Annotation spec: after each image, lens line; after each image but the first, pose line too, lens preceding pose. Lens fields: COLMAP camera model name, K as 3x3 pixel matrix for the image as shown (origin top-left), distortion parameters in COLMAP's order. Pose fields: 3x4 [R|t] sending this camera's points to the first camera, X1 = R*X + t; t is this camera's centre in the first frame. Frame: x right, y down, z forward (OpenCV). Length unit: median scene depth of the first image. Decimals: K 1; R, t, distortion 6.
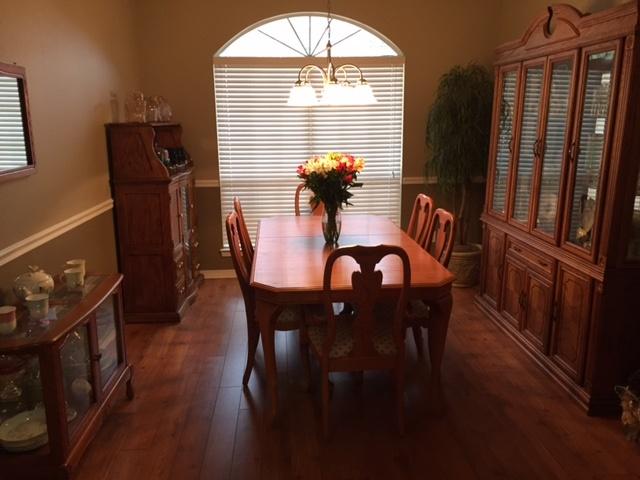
lens RADIAL K [[543.0, 0, 322.2], [0, 543.0, 239.5], [0, 0, 1]] dist [0.092637, -0.116100]
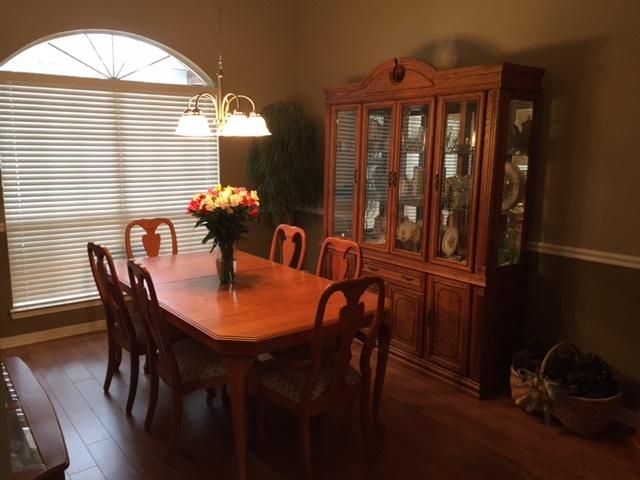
lens RADIAL K [[543.0, 0, 322.2], [0, 543.0, 239.5], [0, 0, 1]] dist [0.092637, -0.116100]
pose [[0.844308, -0.075801, 0.530470, -0.356198], [0.103182, 0.994416, -0.022132, -0.031398], [-0.525830, 0.073421, 0.847415, 0.127924]]
